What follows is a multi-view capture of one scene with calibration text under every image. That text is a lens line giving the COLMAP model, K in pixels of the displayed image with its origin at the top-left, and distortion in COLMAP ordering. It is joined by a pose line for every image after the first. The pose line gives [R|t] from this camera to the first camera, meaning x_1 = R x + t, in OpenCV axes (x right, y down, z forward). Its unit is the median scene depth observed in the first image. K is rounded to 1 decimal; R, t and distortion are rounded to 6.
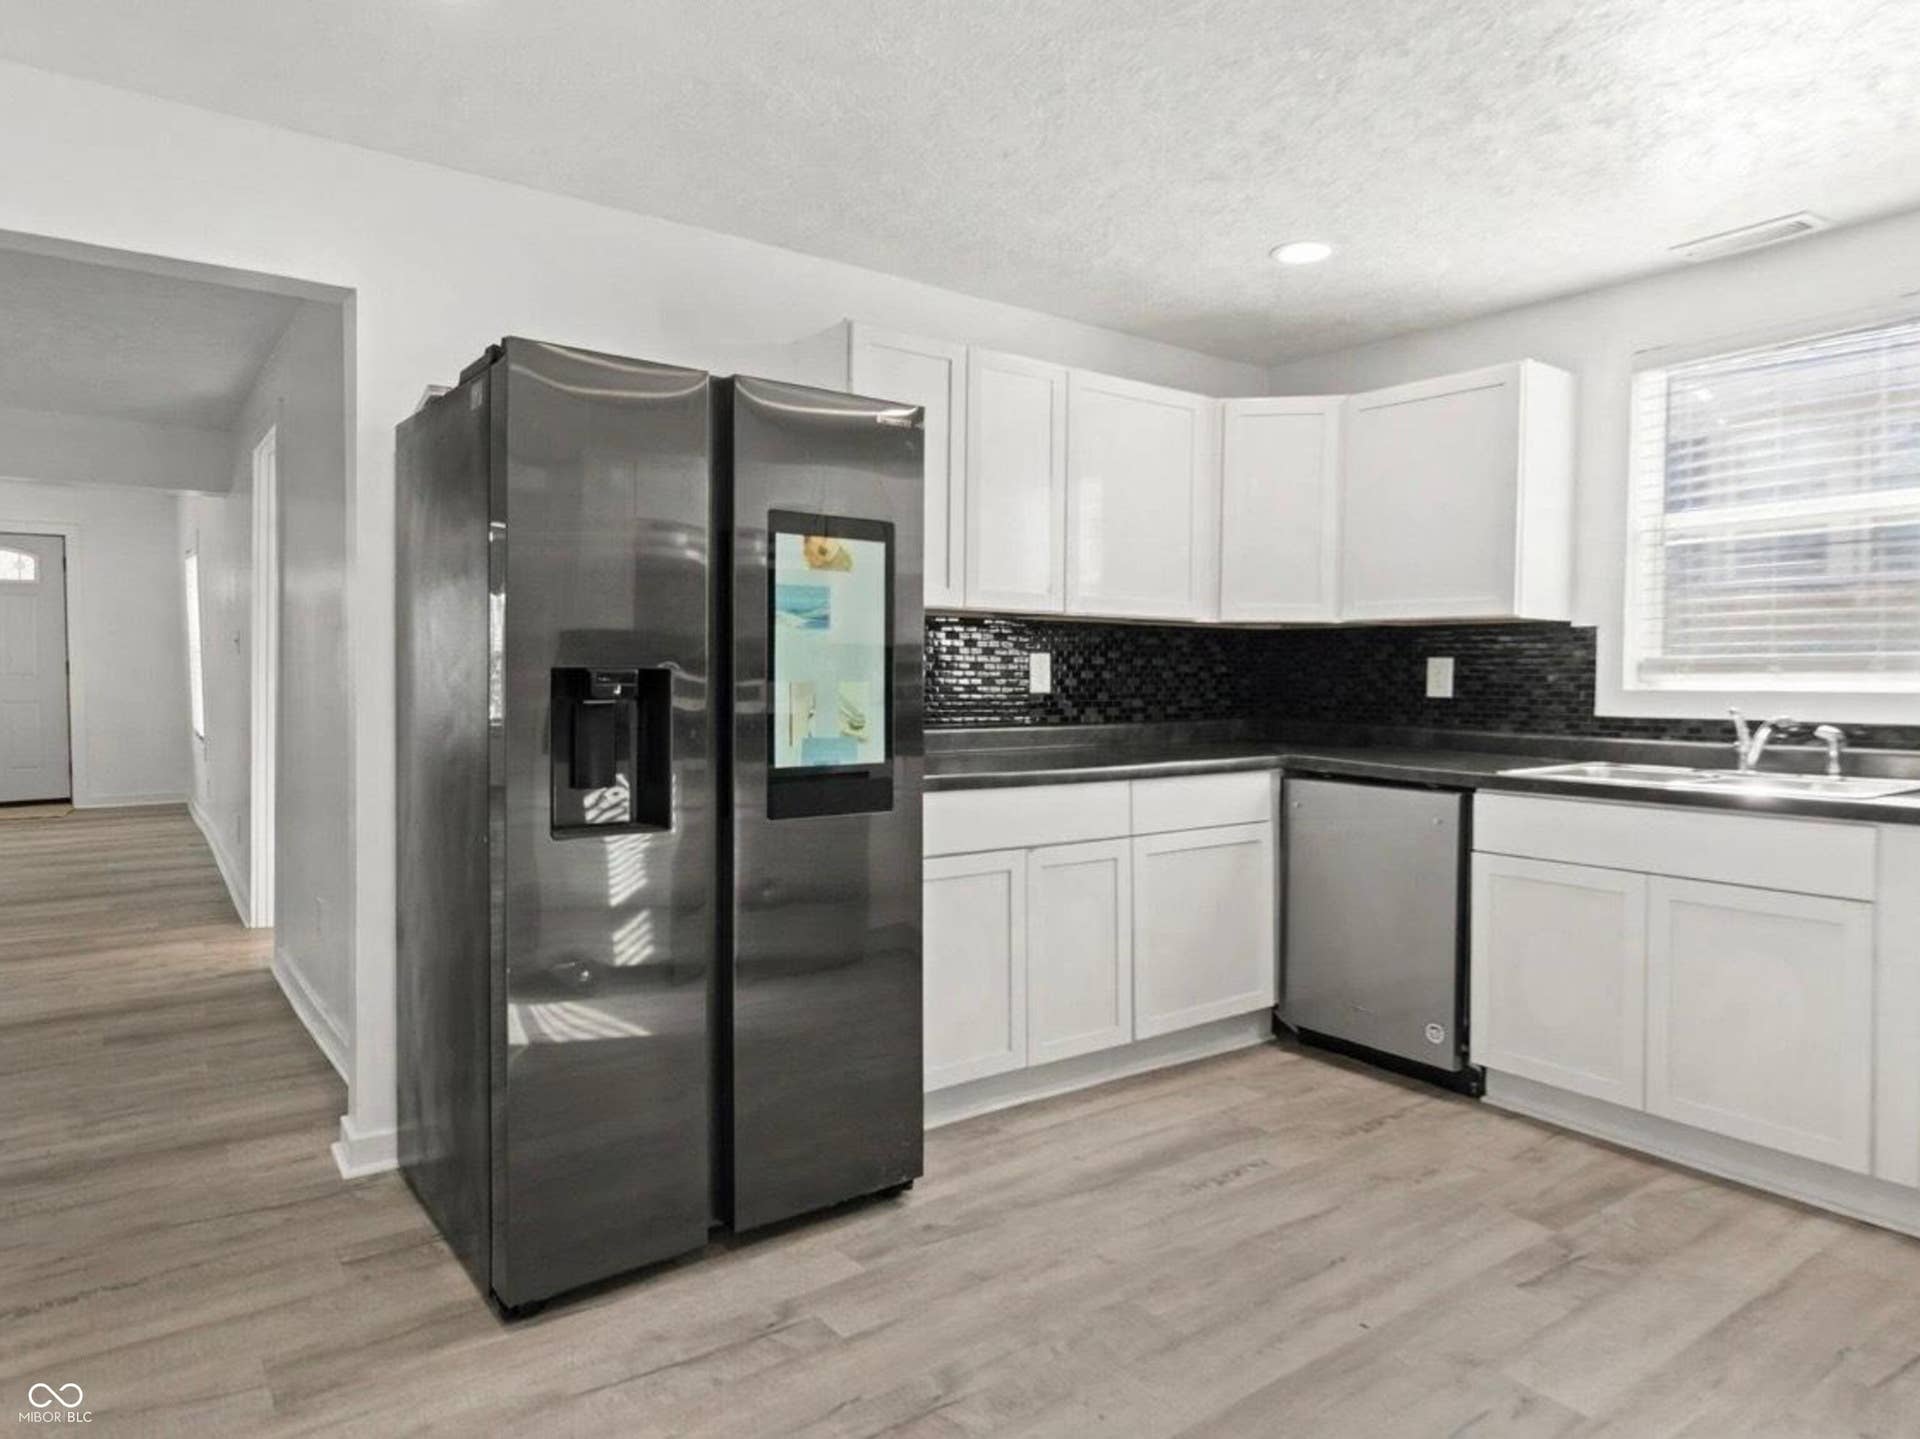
lens RADIAL K [[1158.7, 0, 913.6], [0, 1158.7, 720.9], [0, 0, 1]] dist [-0.001865, -0.003057]
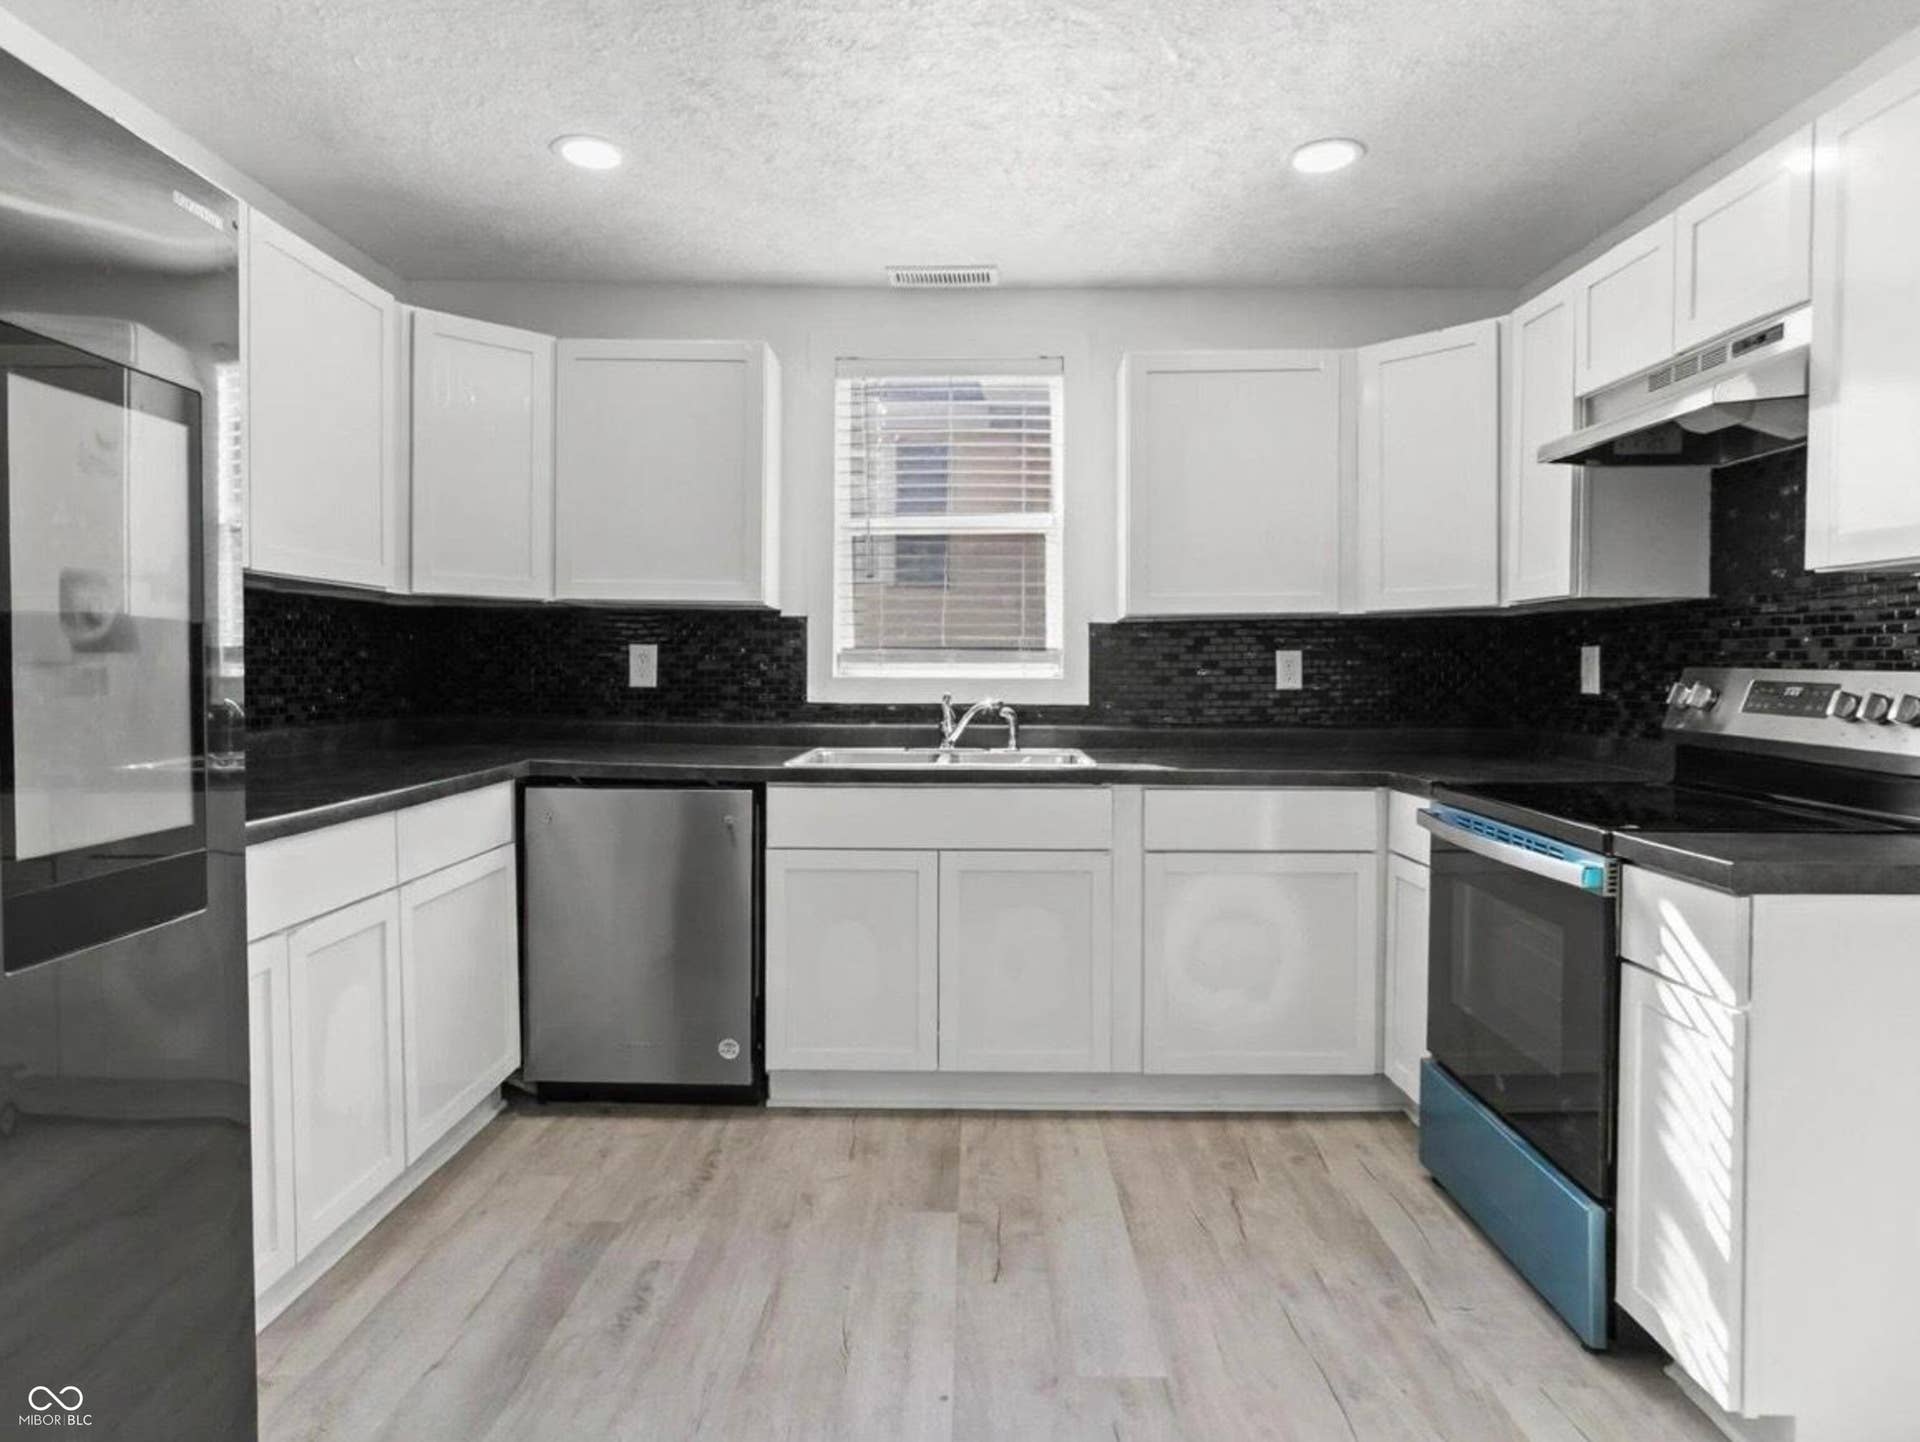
lens RADIAL K [[1198.9, 0, 969.4], [0, 1198.9, 711.1], [0, 0, 1]] dist [0.008935, 0.000024]
pose [[0.583743, -0.031919, 0.811311, -0.209403], [0.028726, 0.999413, 0.018651, -0.013739], [-0.811430, 0.012418, 0.584317, 0.274981]]
